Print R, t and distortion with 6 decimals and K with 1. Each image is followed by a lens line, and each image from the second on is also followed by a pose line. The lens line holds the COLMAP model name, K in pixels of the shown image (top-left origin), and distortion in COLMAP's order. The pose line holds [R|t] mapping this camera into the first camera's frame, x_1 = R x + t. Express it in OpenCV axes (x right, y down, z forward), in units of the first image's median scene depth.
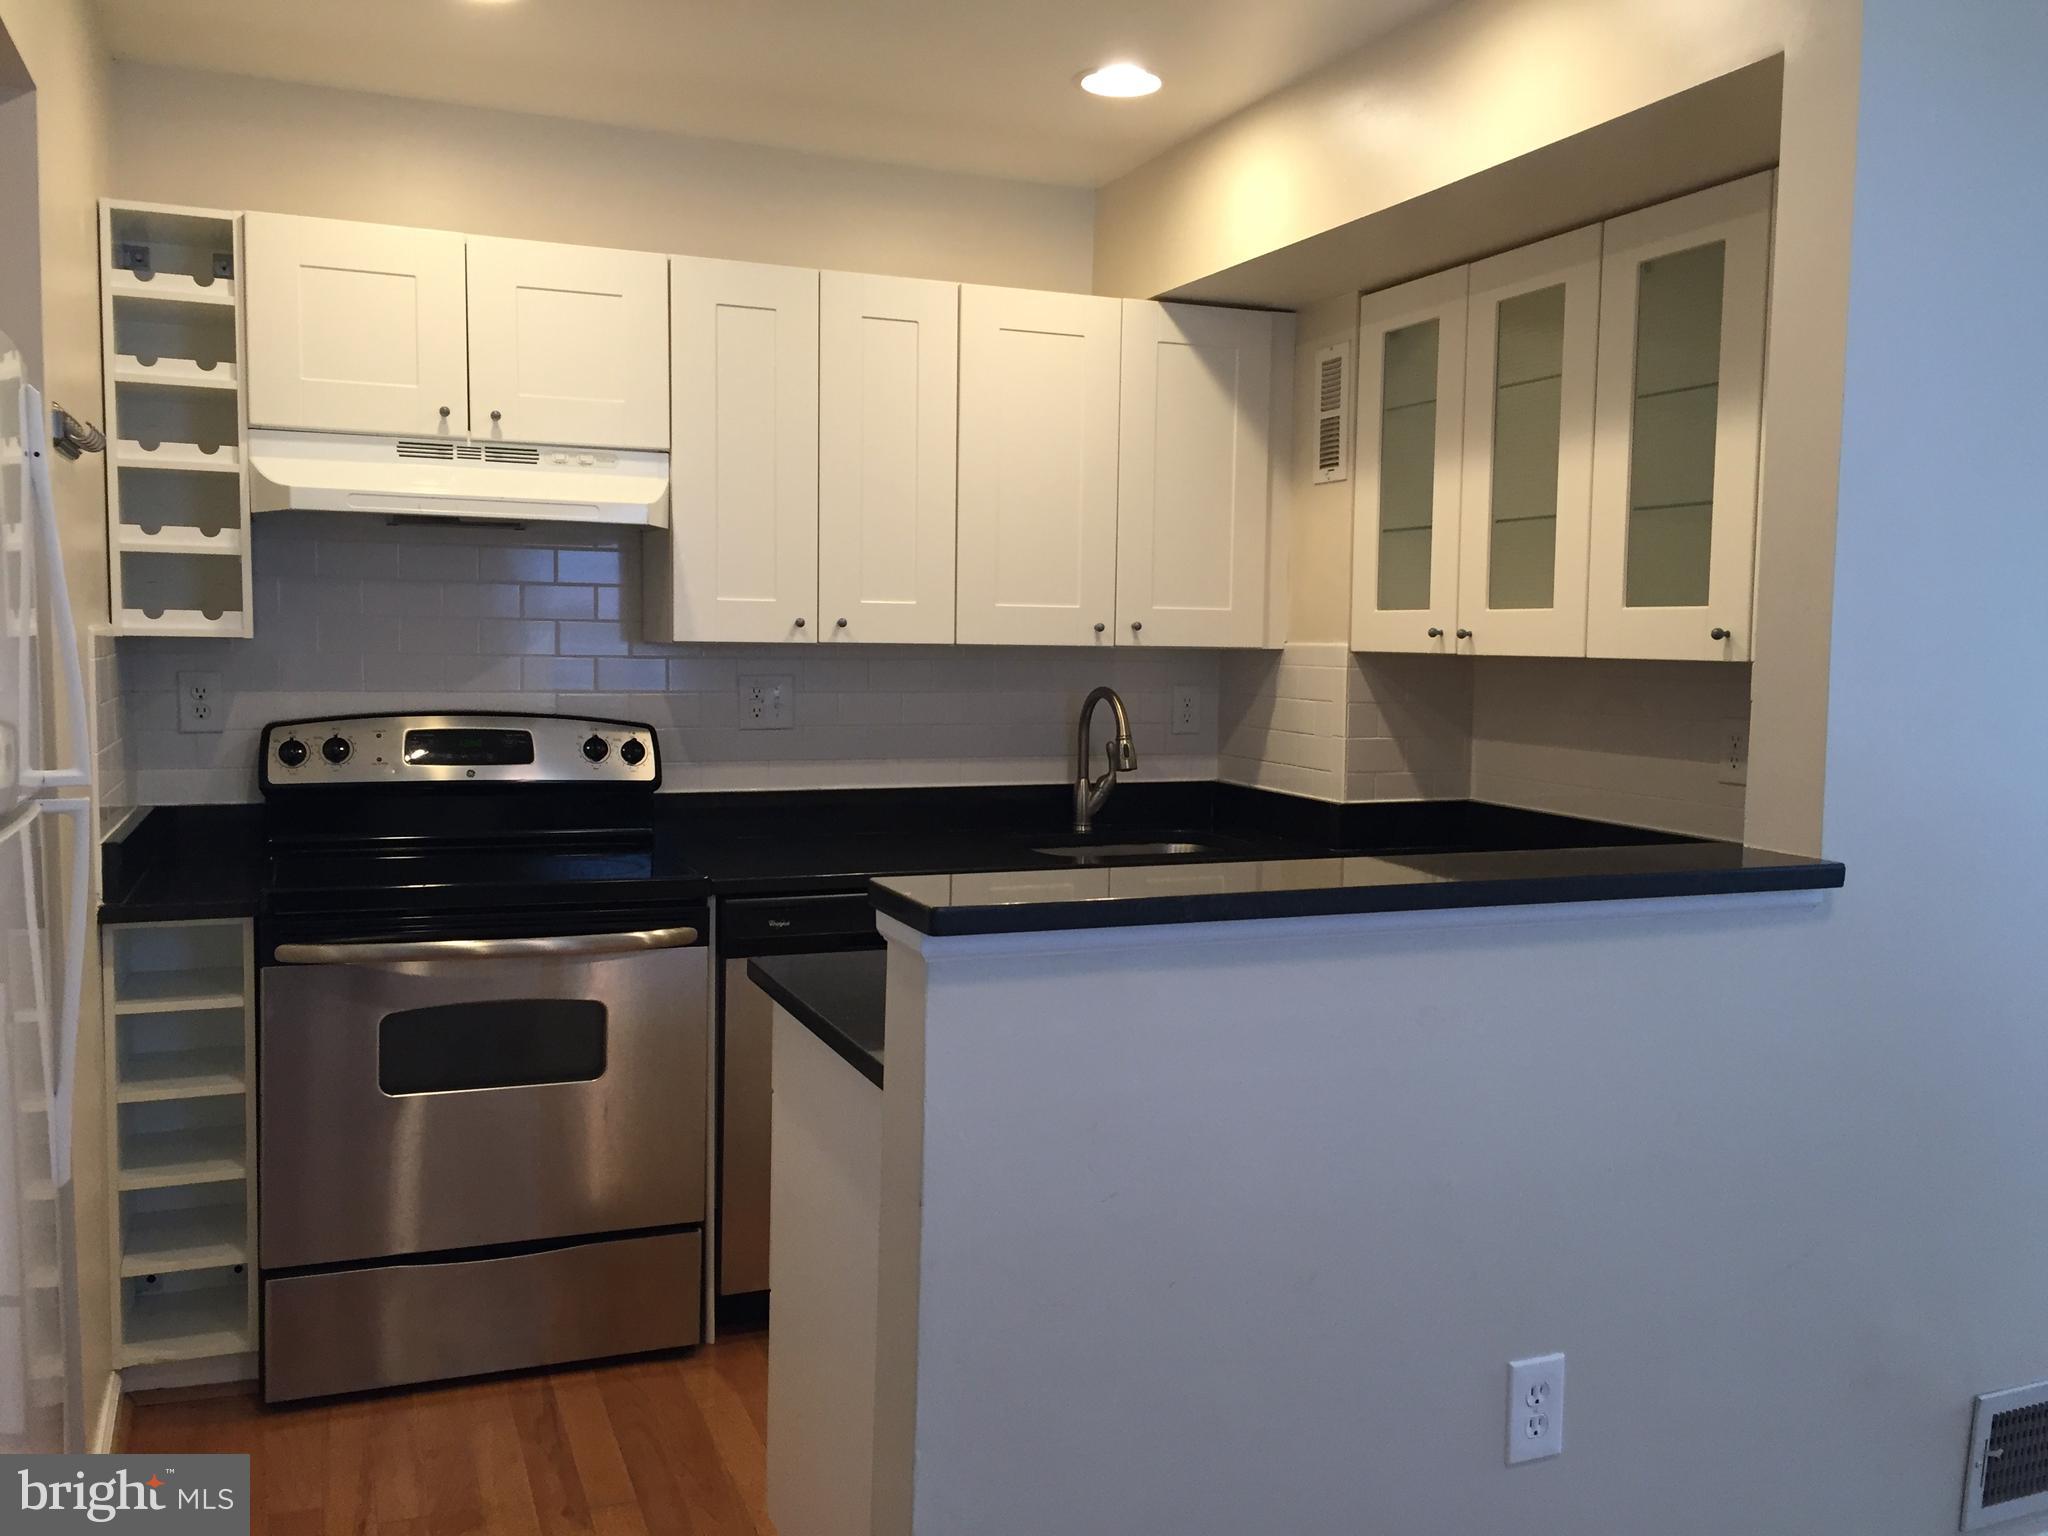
lens RADIAL K [[1770.2, 0, 1087.3], [0, 1770.2, 762.2], [0, 0, 1]] dist [0.084236, -0.095415]
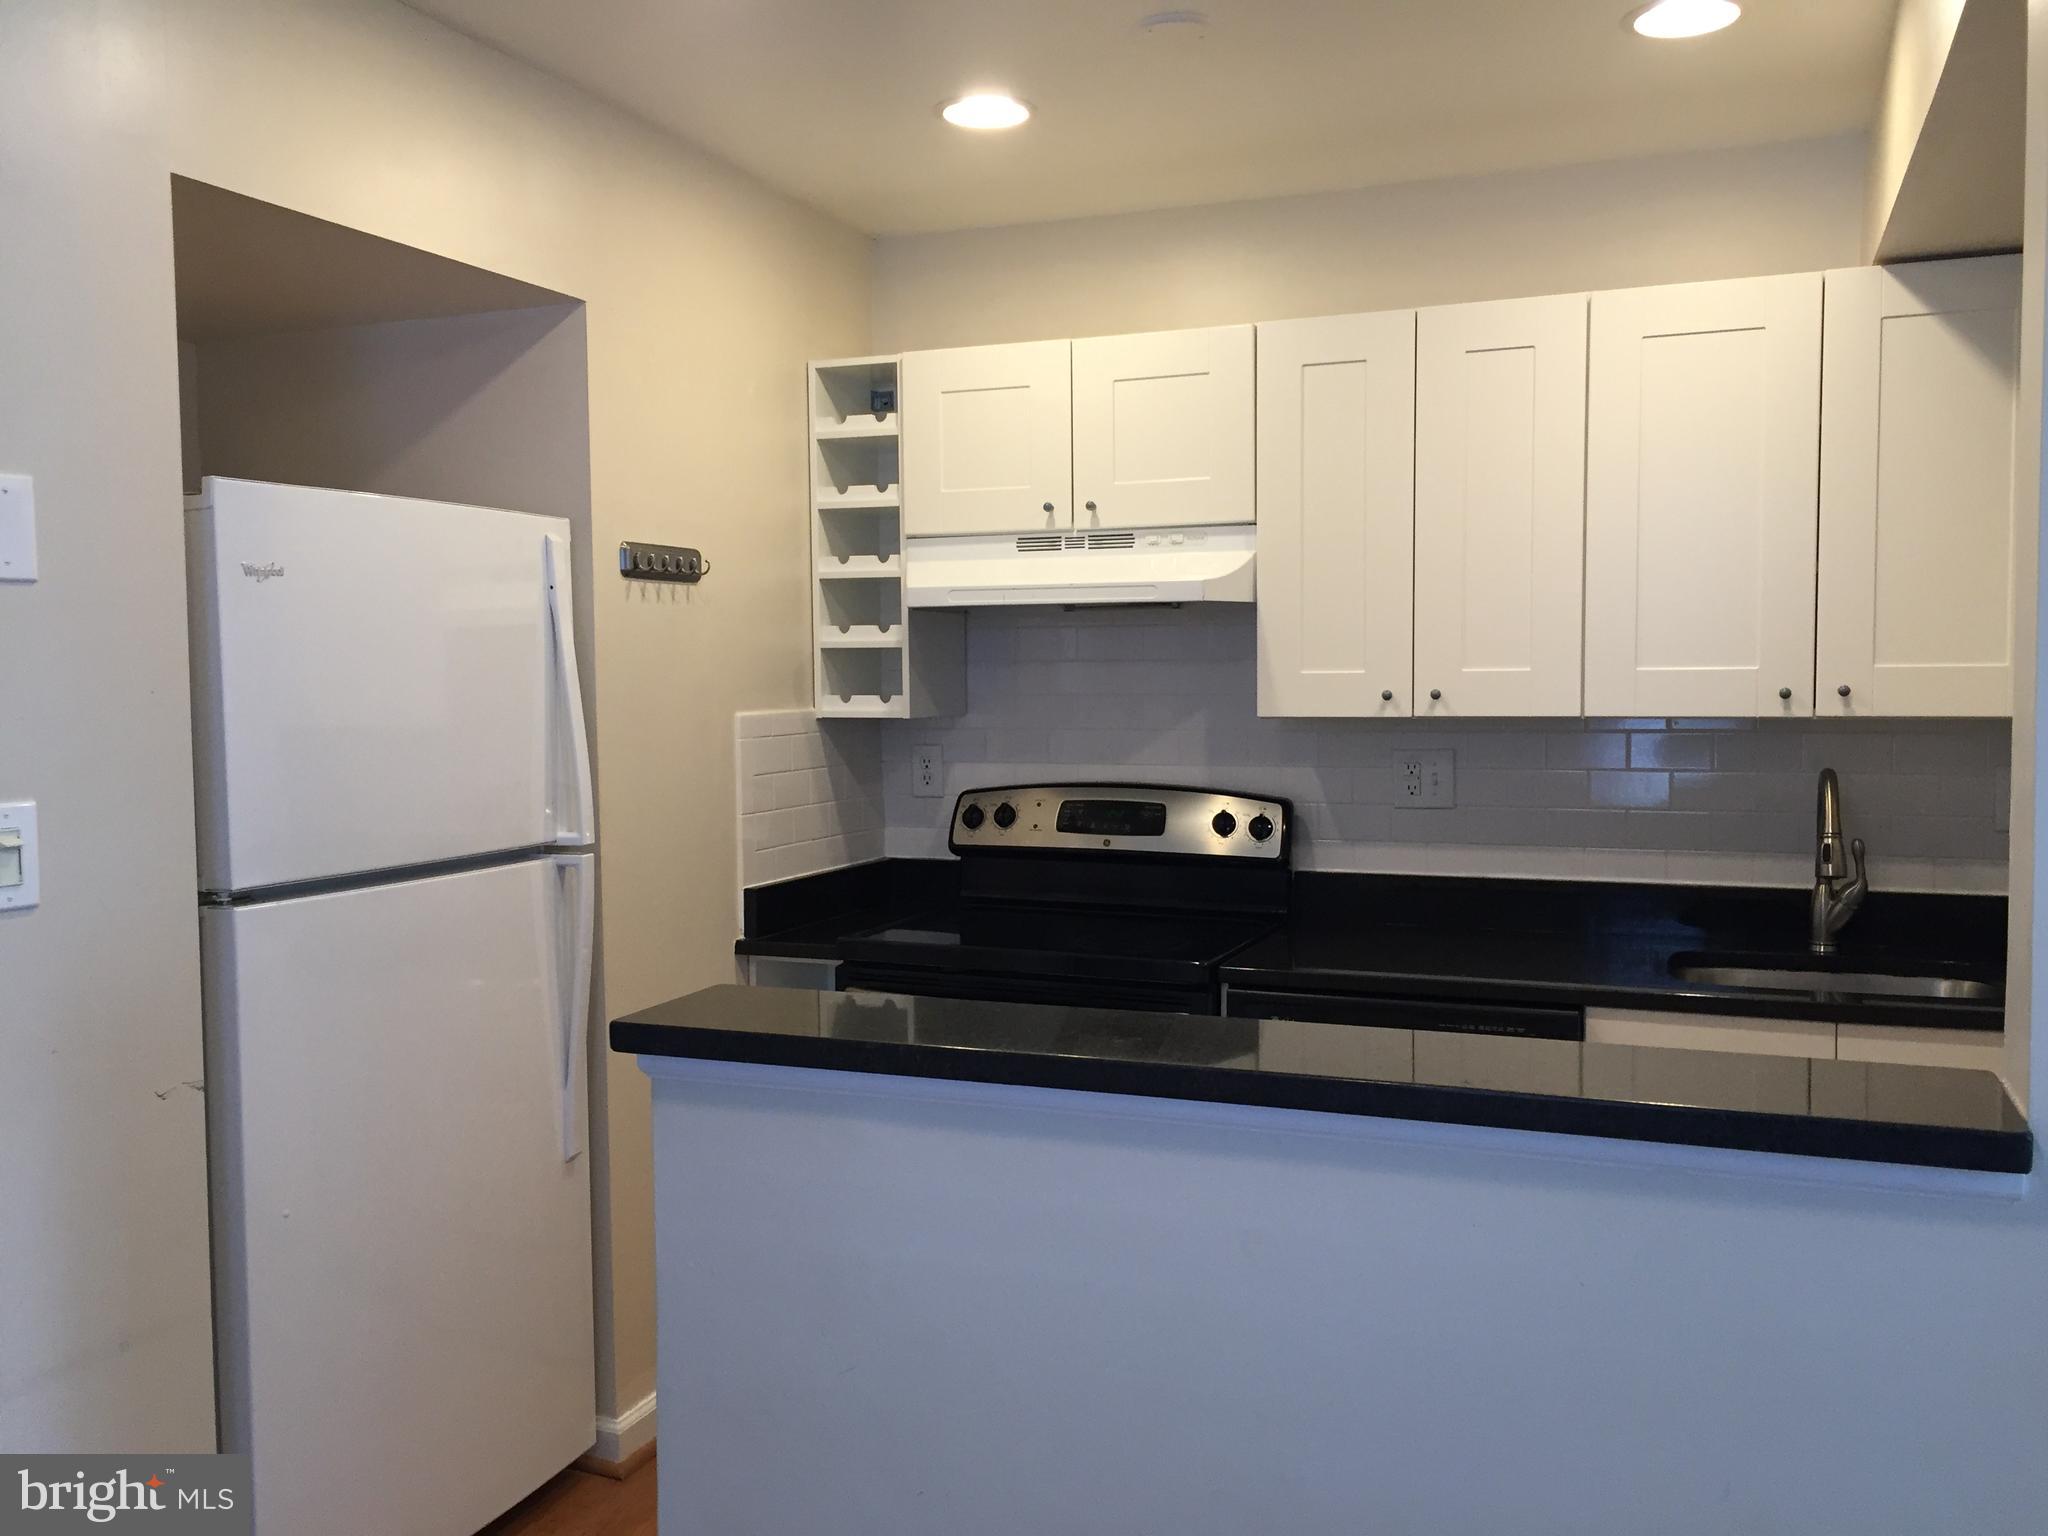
lens RADIAL K [[1770.2, 0, 1027.8], [0, 1770.2, 766.4], [0, 0, 1]] dist [0.084236, -0.095415]
pose [[0.709720, 0.017508, -0.704266, 0.369202], [-0.034574, 0.999352, -0.009998, -0.027460], [0.703635, 0.031445, 0.709866, 0.228227]]
